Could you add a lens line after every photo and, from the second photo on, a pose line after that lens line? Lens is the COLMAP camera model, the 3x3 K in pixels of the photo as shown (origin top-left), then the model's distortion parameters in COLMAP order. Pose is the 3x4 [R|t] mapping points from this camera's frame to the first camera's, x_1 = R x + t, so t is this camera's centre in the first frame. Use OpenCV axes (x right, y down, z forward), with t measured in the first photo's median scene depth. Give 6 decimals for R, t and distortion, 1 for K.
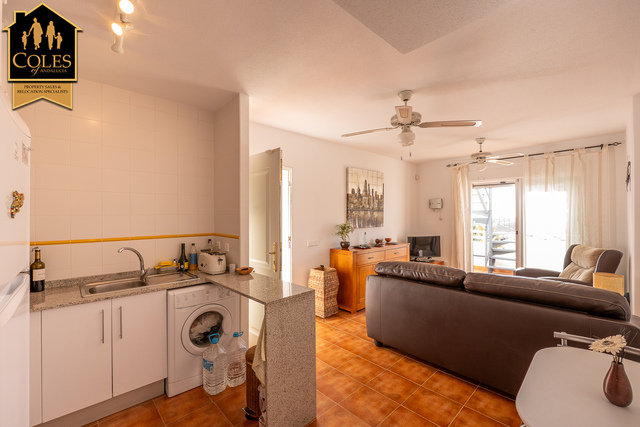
lens RADIAL K [[269.1, 0, 318.2], [0, 269.1, 214.8], [0, 0, 1]] dist [-0.010416, -0.000147]
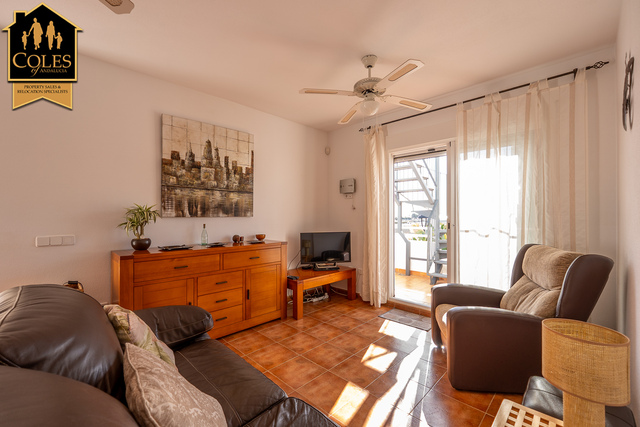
lens RADIAL K [[270.6, 0, 314.9], [0, 270.6, 215.1], [0, 0, 1]] dist [-0.009195, 0.000043]
pose [[0.999290, 0.004510, 0.037393, 0.492216], [-0.004489, 0.999990, -0.000651, 0.052857], [-0.037395, 0.000482, 0.999300, 0.449912]]
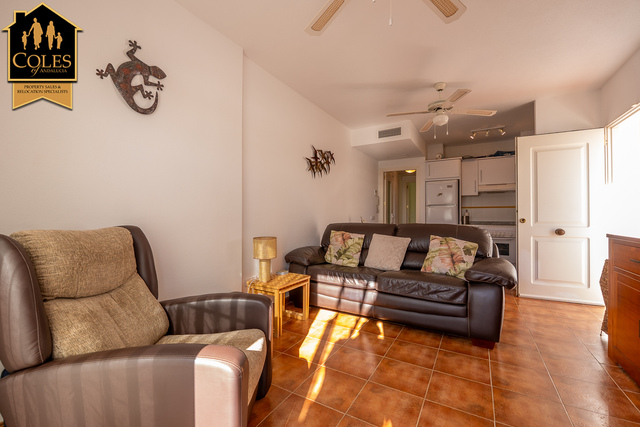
lens RADIAL K [[269.1, 0, 318.2], [0, 269.1, 214.8], [0, 0, 1]] dist [-0.010416, -0.000147]
pose [[-0.957013, -0.002158, -0.290036, 0.808841], [-0.000808, 0.999988, -0.004777, 0.103649], [0.290042, -0.004337, -0.957004, 1.344204]]
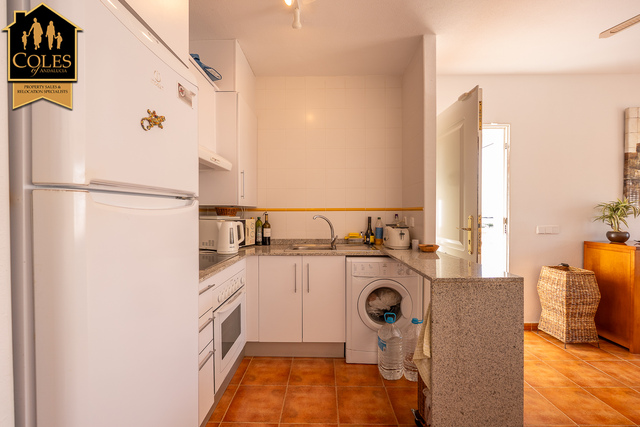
lens RADIAL K [[269.1, 0, 318.2], [0, 269.1, 214.8], [0, 0, 1]] dist [-0.010416, -0.000147]
pose [[0.715018, 0.009546, -0.699041, 0.037789], [-0.001033, 0.999920, 0.012599, 0.060813], [0.699105, -0.008286, 0.714971, 0.110490]]
